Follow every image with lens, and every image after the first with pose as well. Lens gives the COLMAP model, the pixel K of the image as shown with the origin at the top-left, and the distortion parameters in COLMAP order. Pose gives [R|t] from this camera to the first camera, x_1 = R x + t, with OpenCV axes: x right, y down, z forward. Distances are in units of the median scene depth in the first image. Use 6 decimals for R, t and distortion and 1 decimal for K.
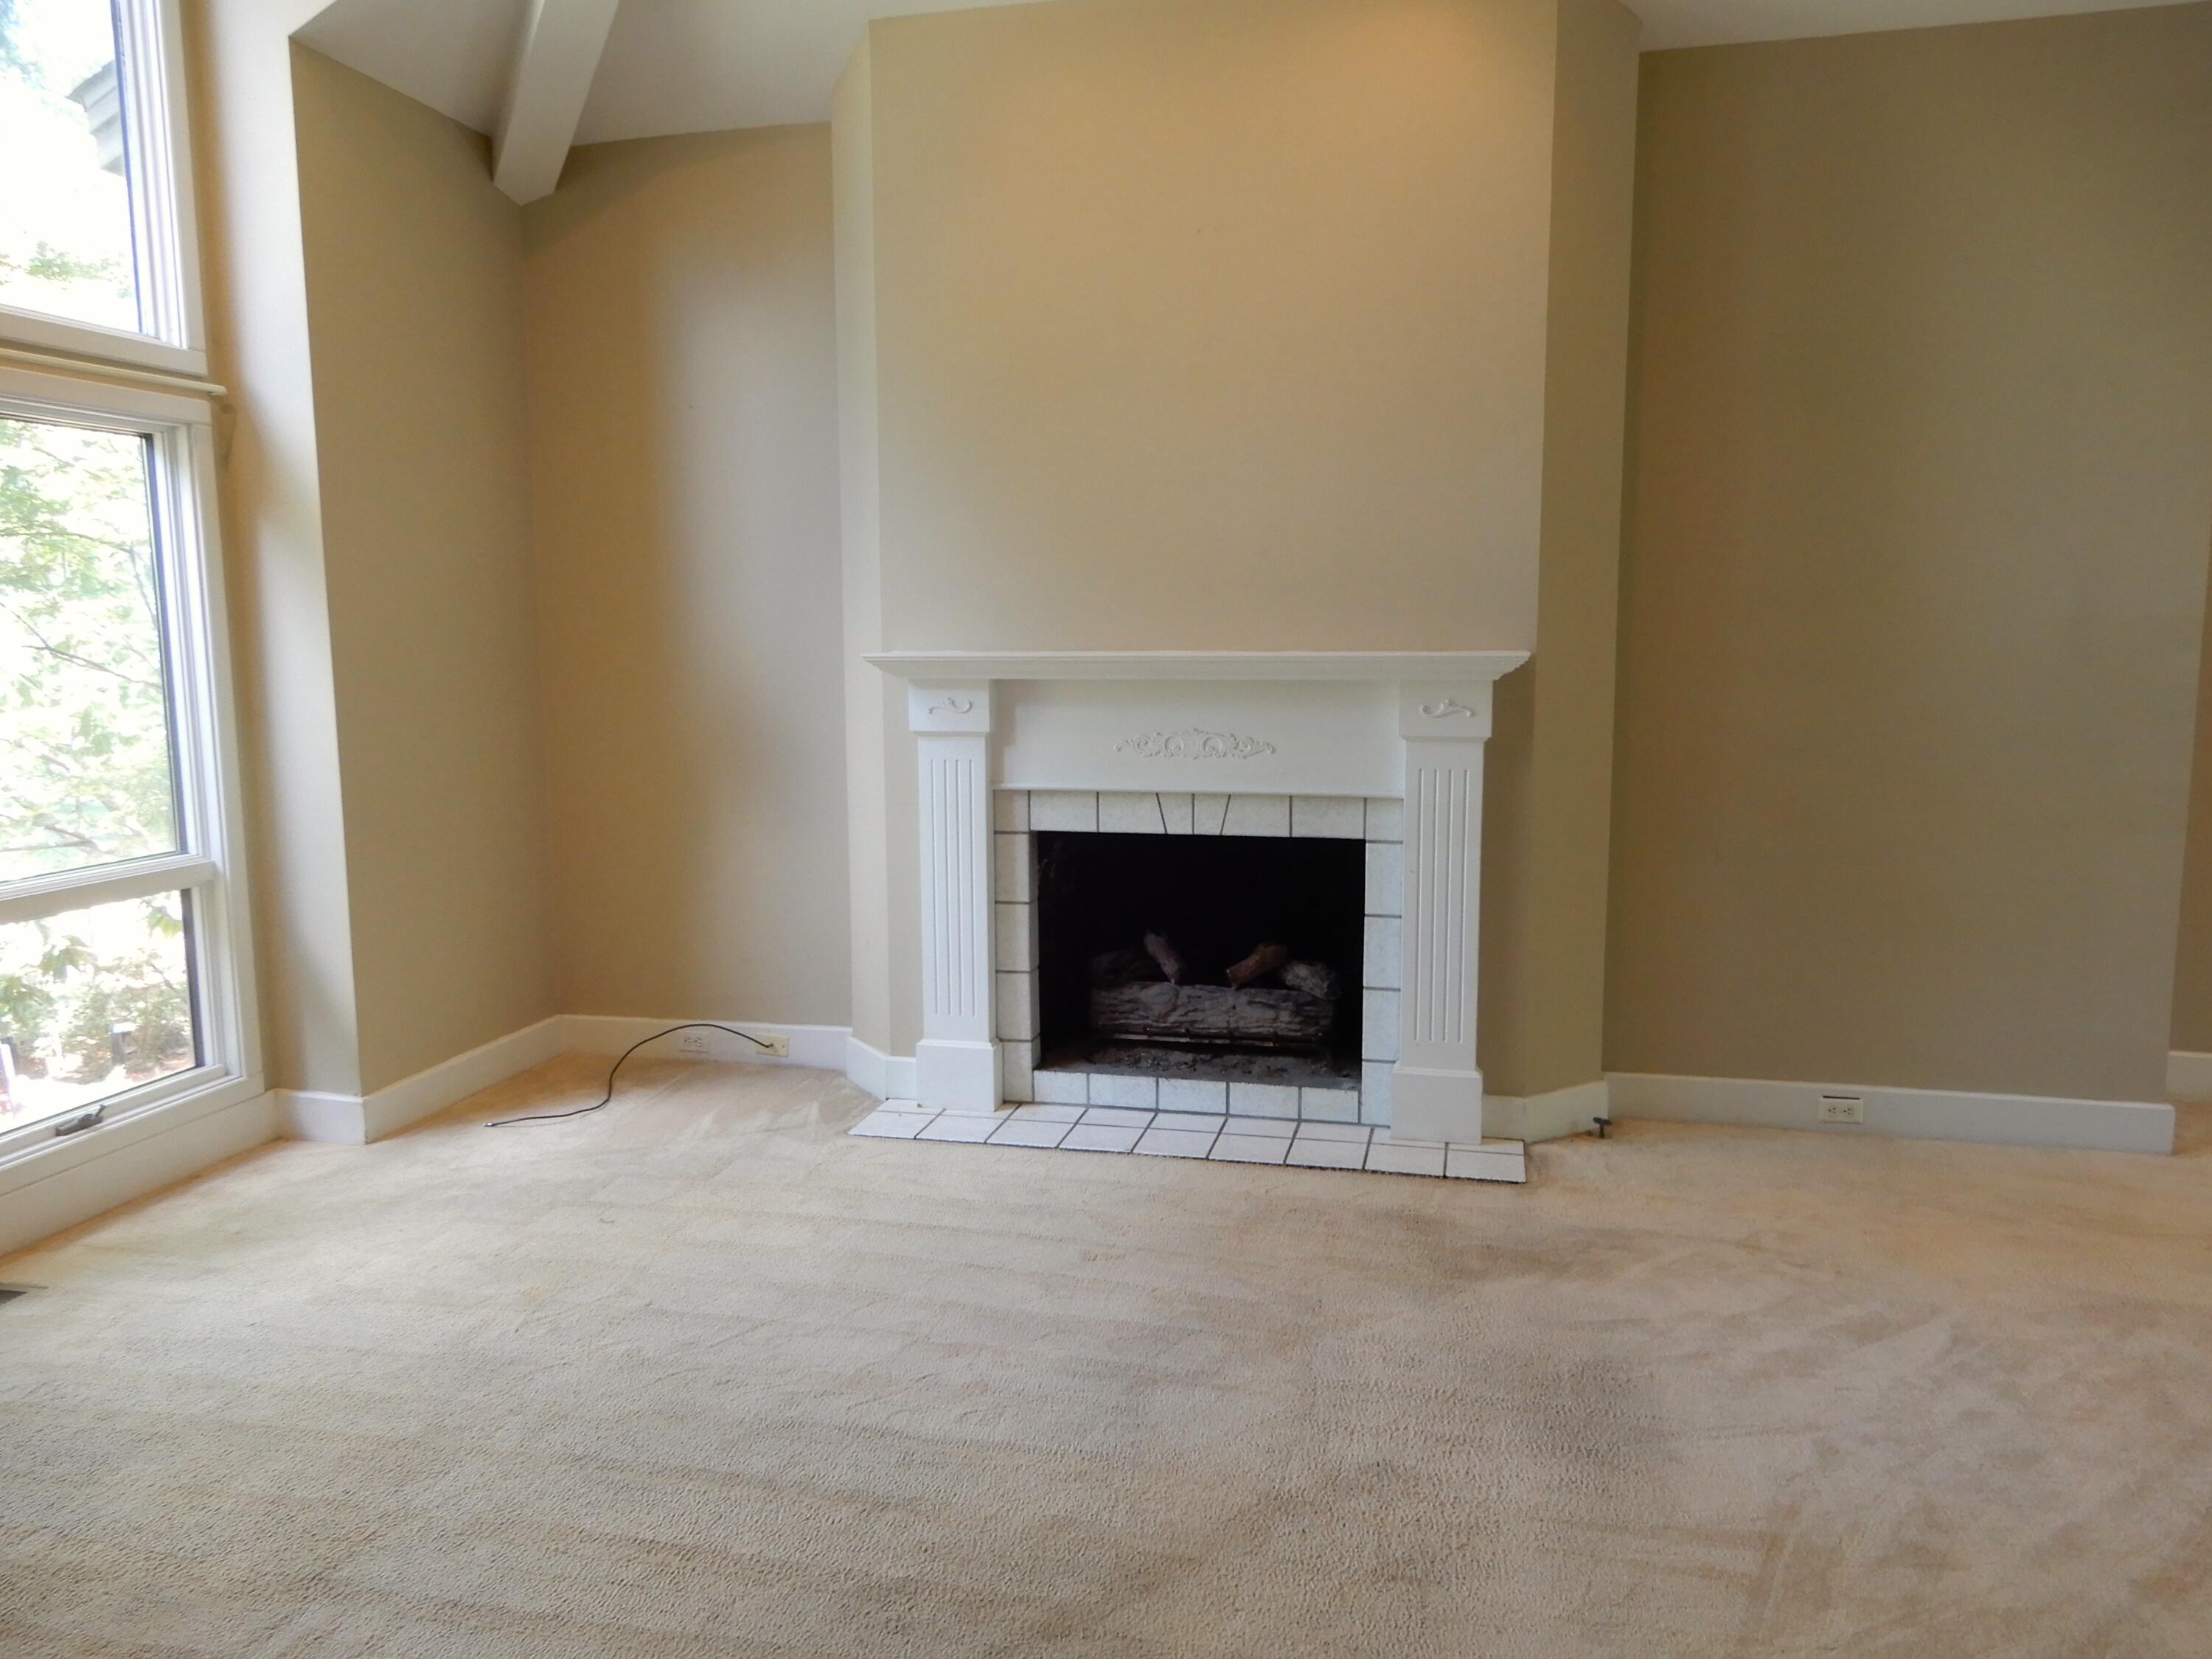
lens RADIAL K [[1564.0, 0, 1103.4], [0, 1564.0, 837.3], [0, 0, 1]] dist [-0.005099, 0.017195]
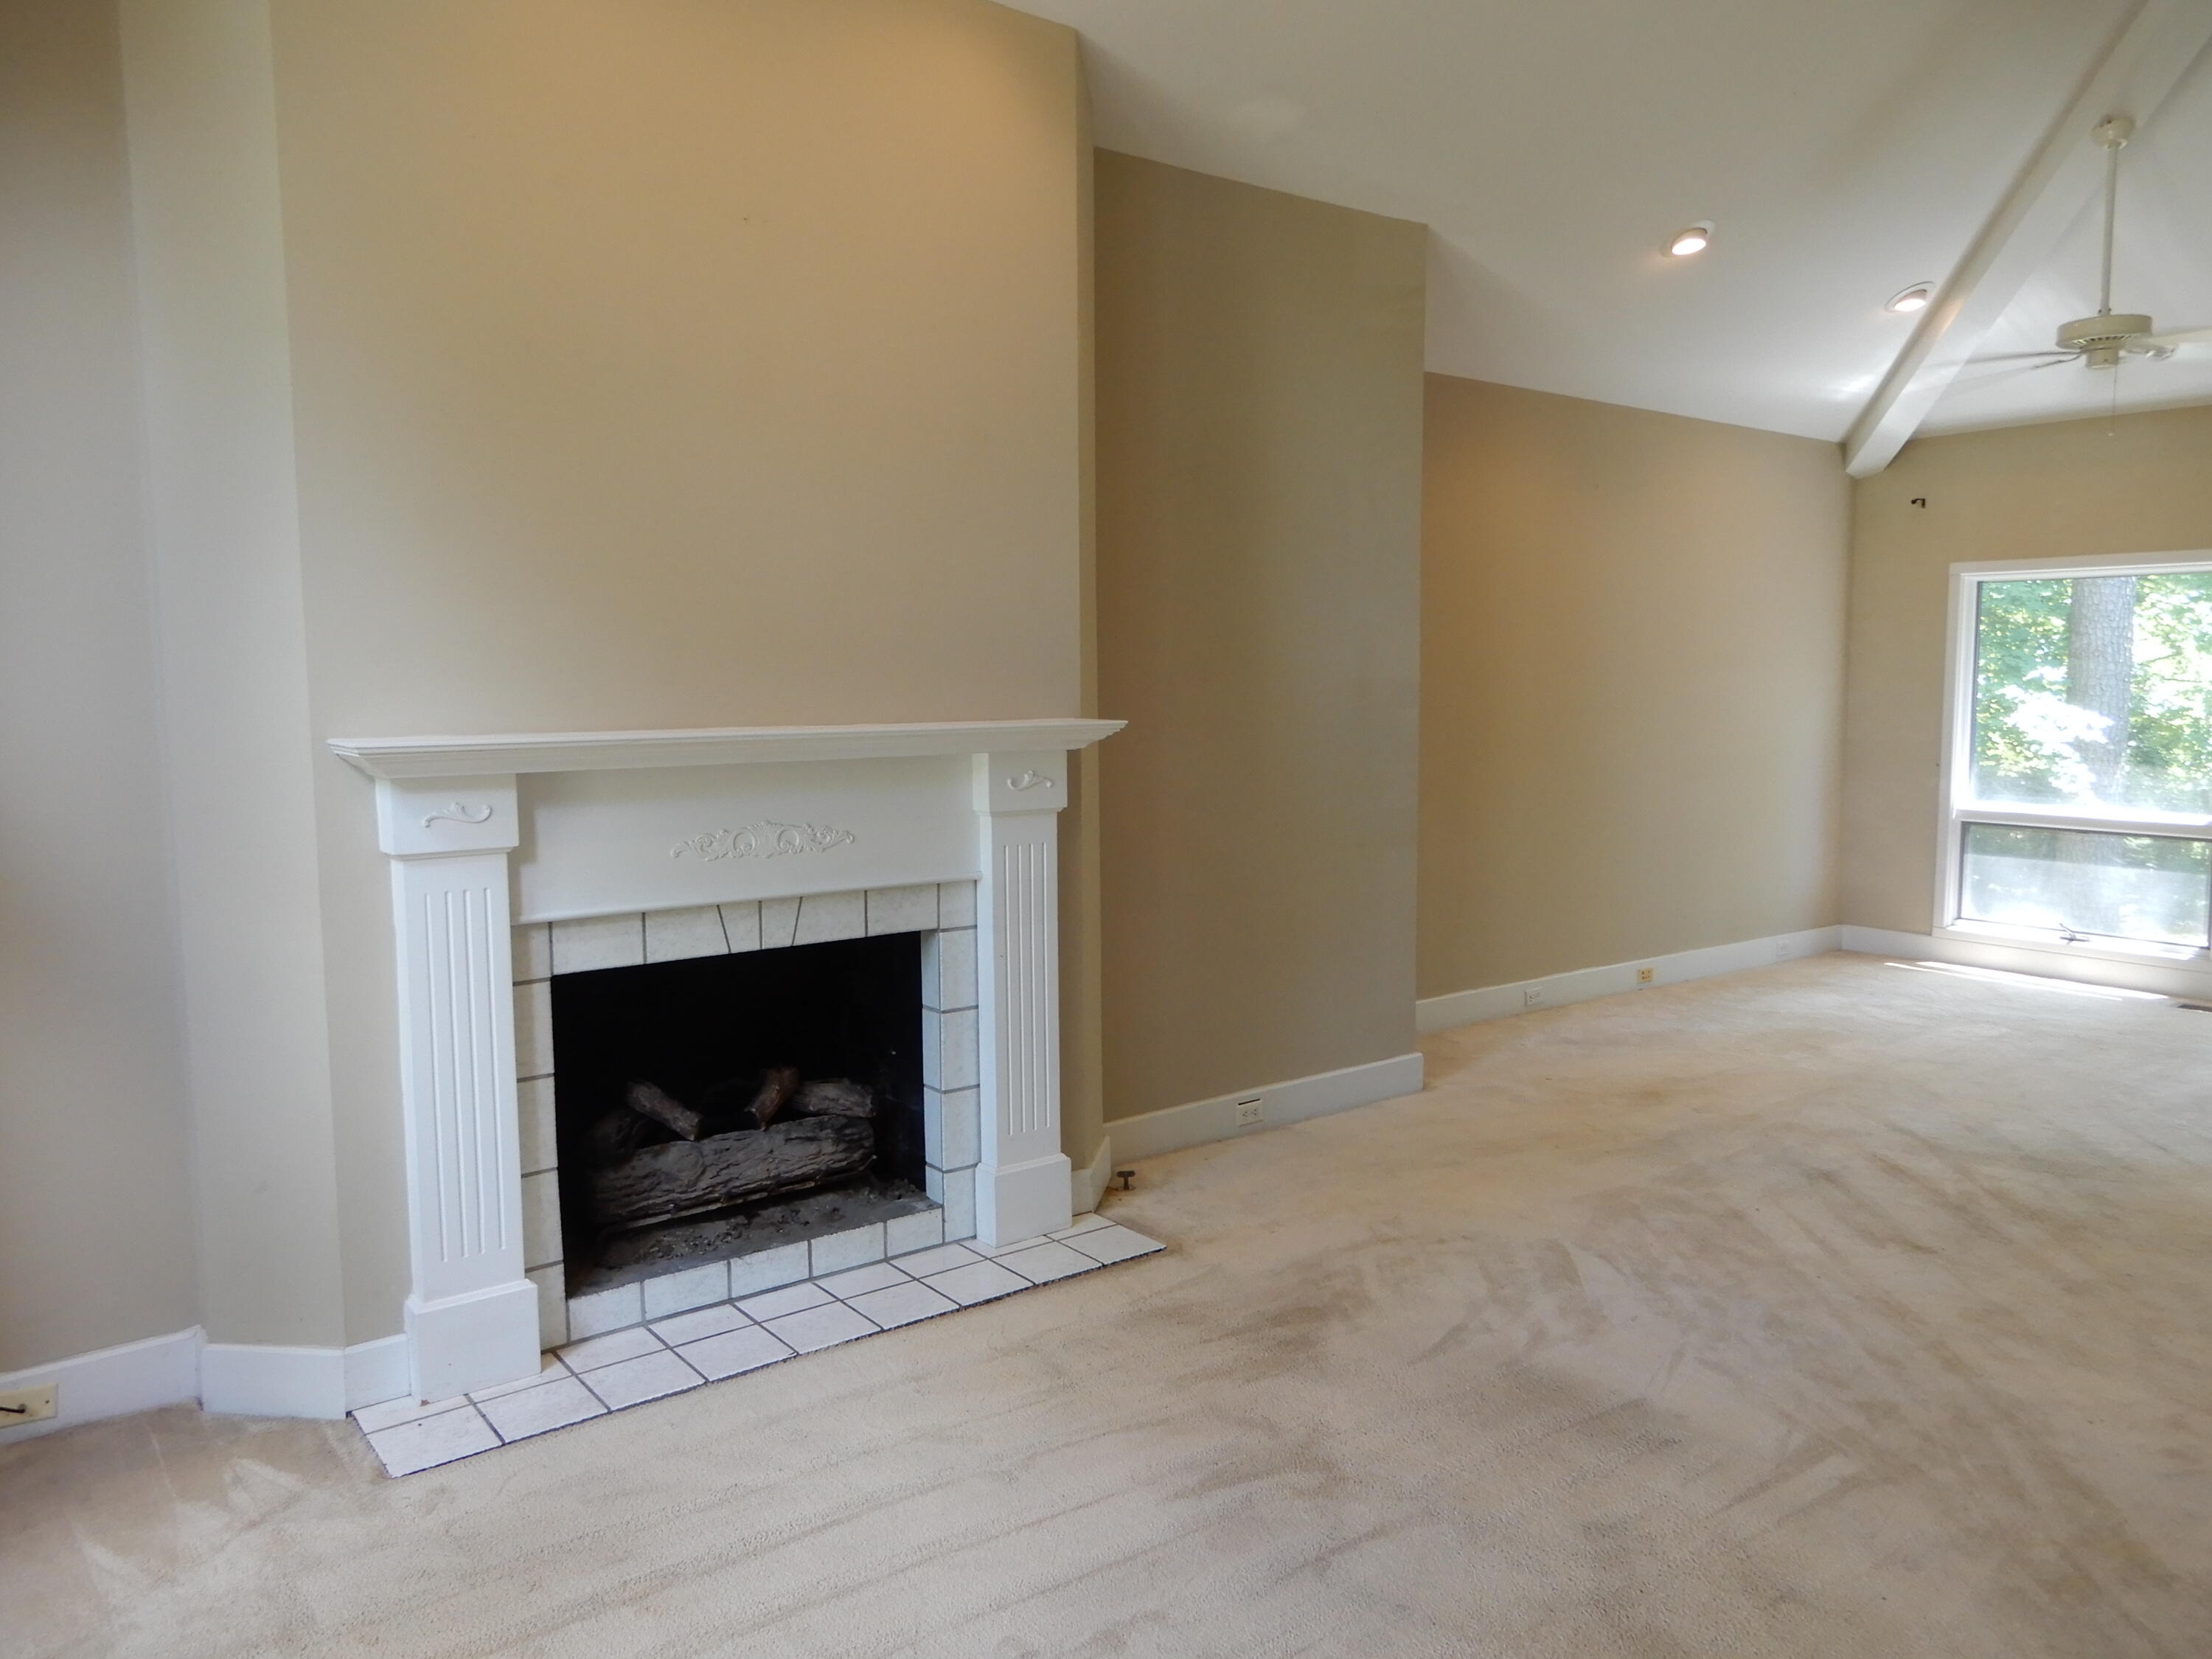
lens RADIAL K [[1564.0, 0, 1100.5], [0, 1564.0, 824.3], [0, 0, 1]] dist [-0.005099, 0.017195]
pose [[0.637418, -0.073759, 0.766979, -0.453279], [0.109051, 0.994024, 0.004963, -0.051974], [-0.762762, 0.080476, 0.641653, 0.333650]]
